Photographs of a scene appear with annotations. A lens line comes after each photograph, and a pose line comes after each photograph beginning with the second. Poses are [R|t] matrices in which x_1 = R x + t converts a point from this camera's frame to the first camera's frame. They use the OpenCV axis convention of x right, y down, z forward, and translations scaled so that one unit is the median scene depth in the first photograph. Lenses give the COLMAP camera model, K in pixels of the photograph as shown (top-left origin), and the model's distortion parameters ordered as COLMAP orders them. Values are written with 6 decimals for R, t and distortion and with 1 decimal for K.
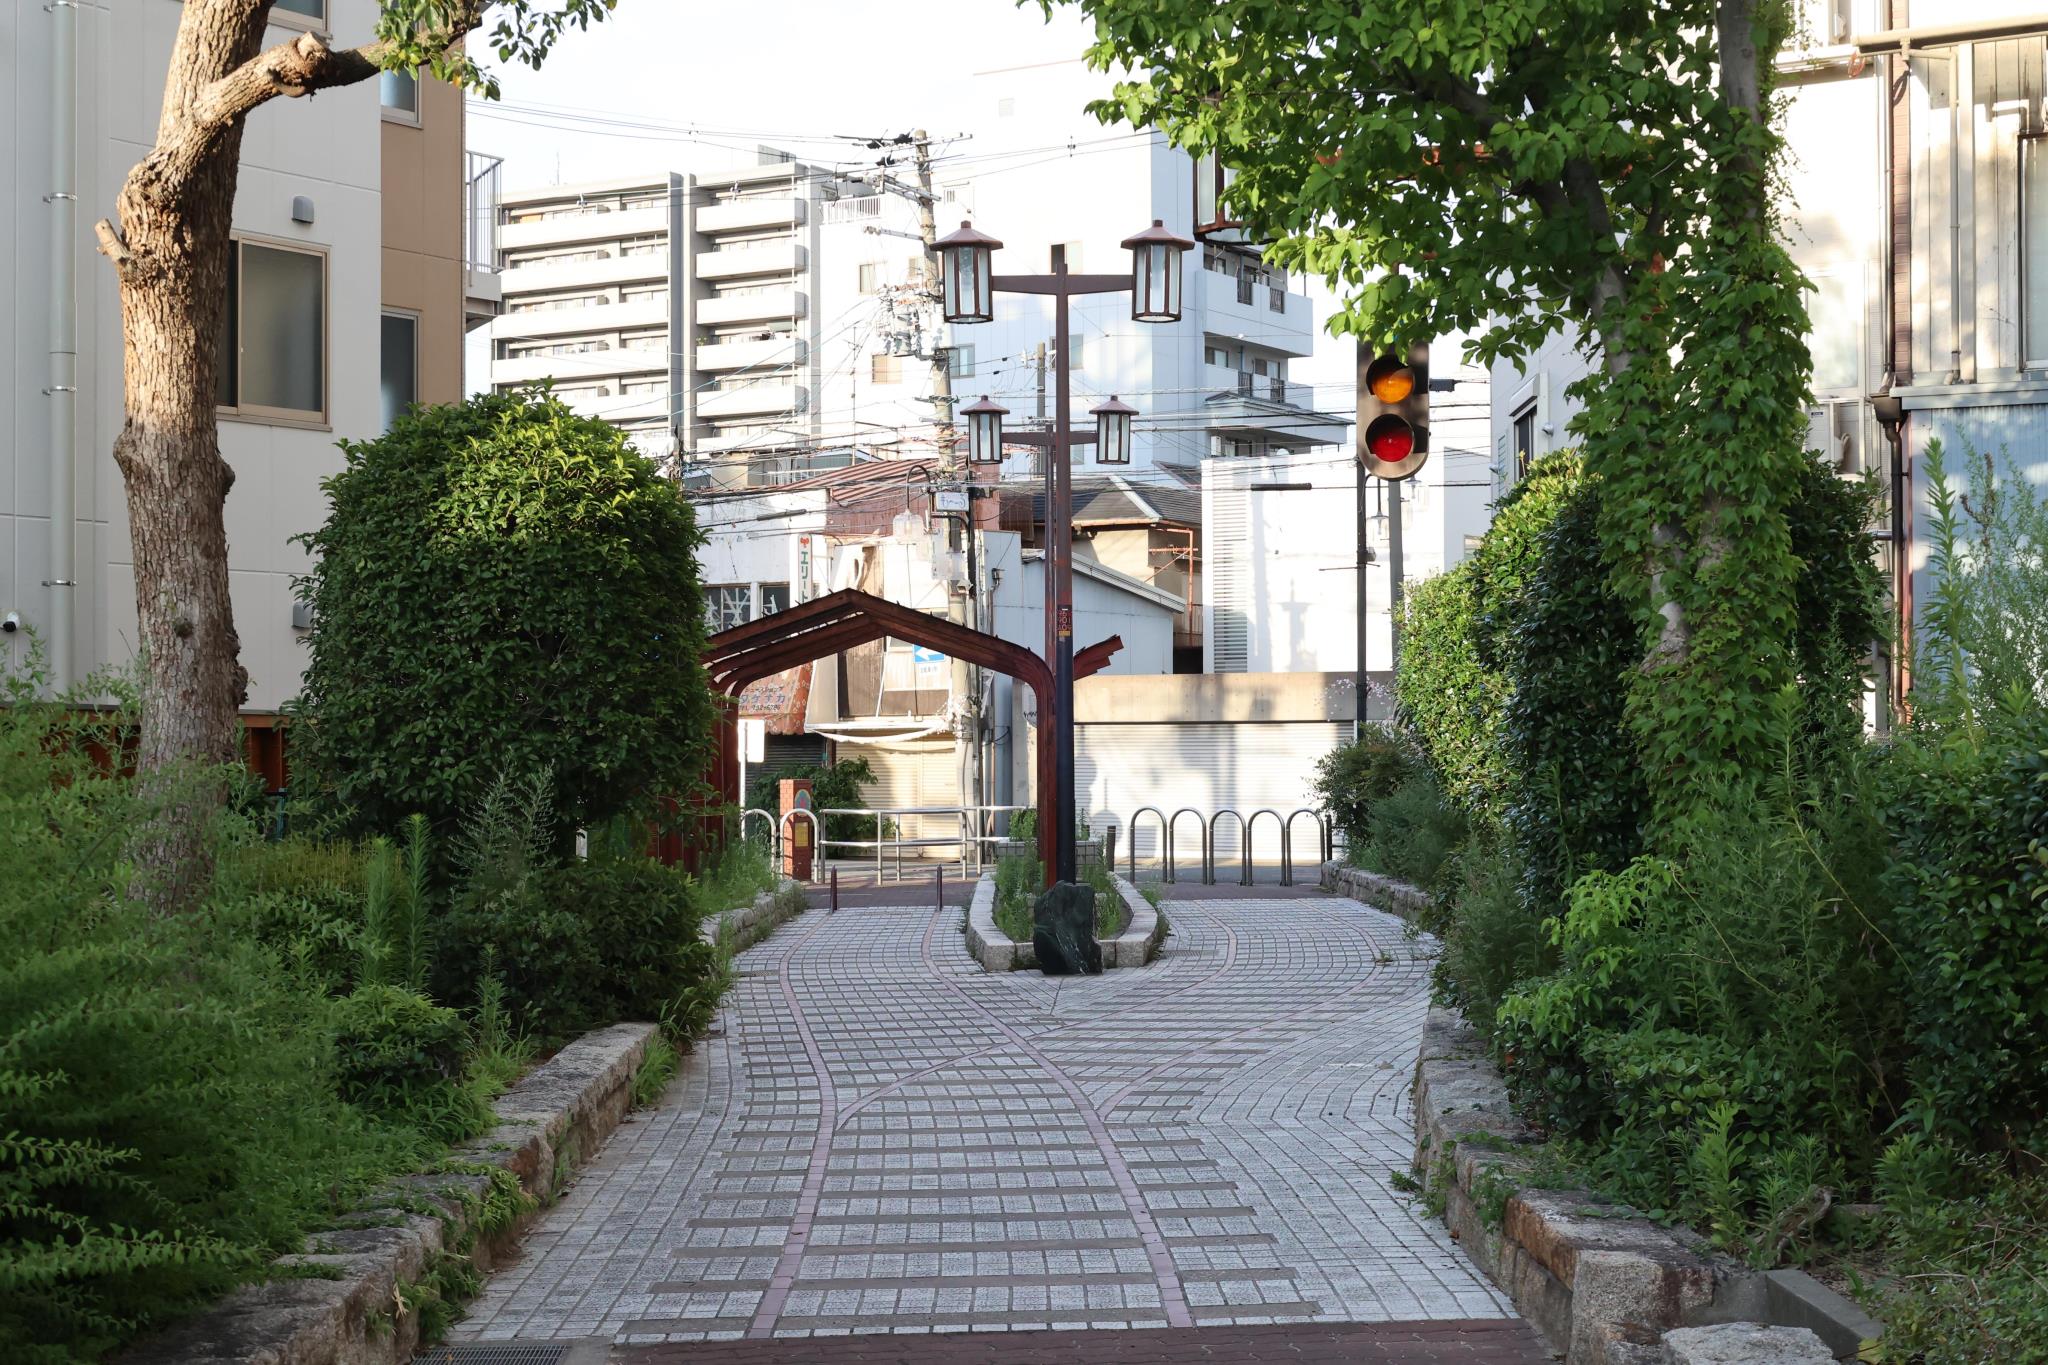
lens RADIAL K [[3502.7, 0, 1025.0], [0, 3502.7, 683.5], [0, 0, 1]] dist [-0.037267, 0.000000]
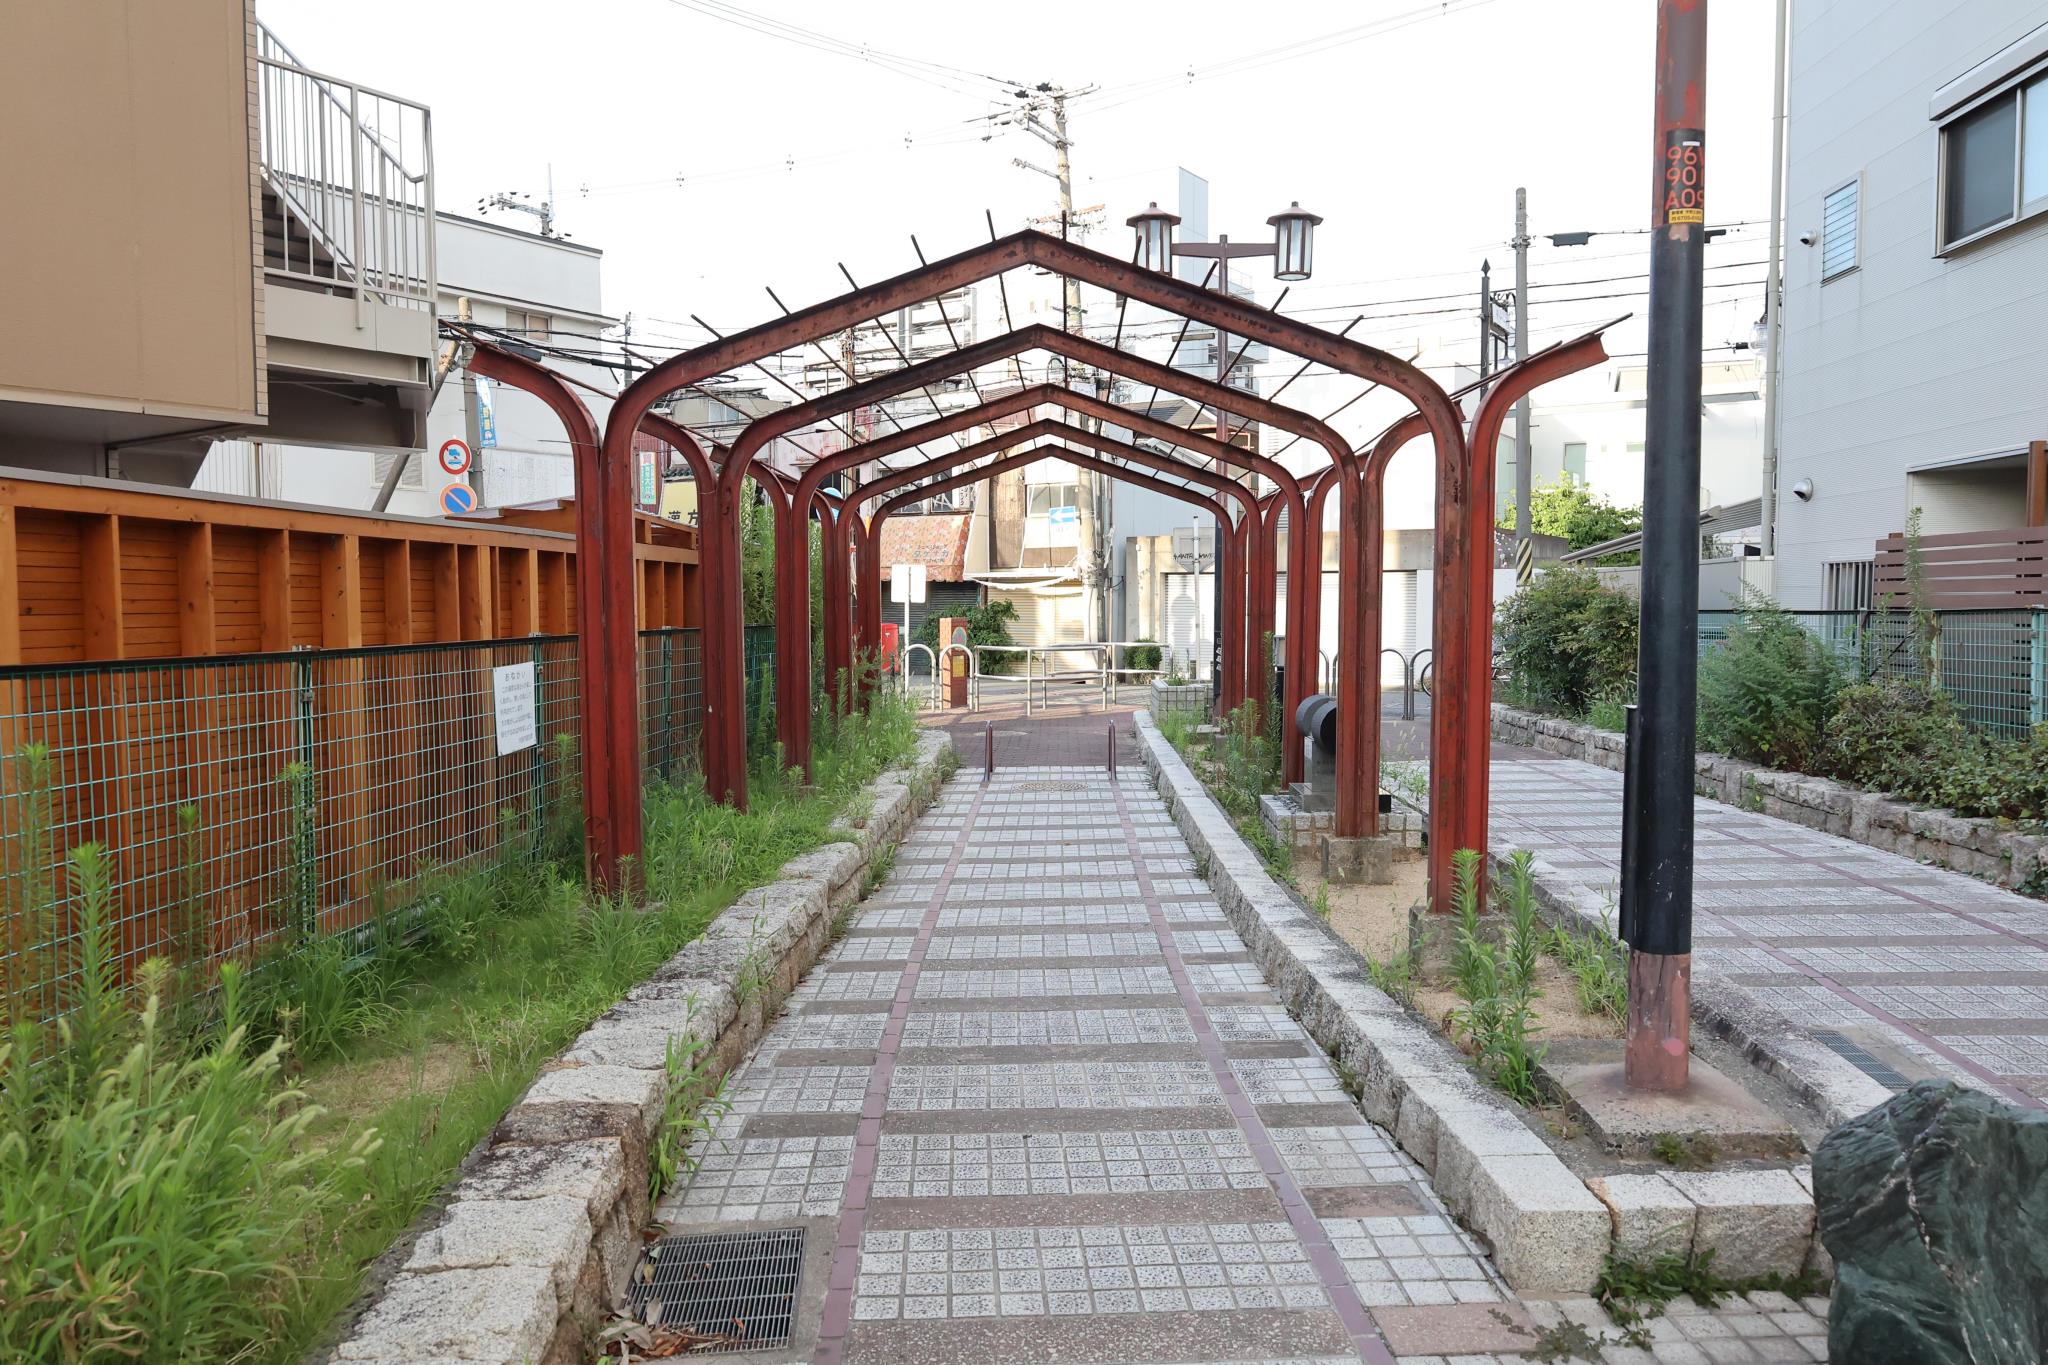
lens RADIAL K [[1352.6, 0, 1024.1], [0, 1352.6, 679.5], [0, 0, 1]] dist [-0.004534, 0.001440]
pose [[0.999699, 0.005790, -0.023837, -0.029968], [-0.003958, 0.997085, 0.076194, 0.012868], [0.024208, -0.076077, 0.996808, 0.527605]]
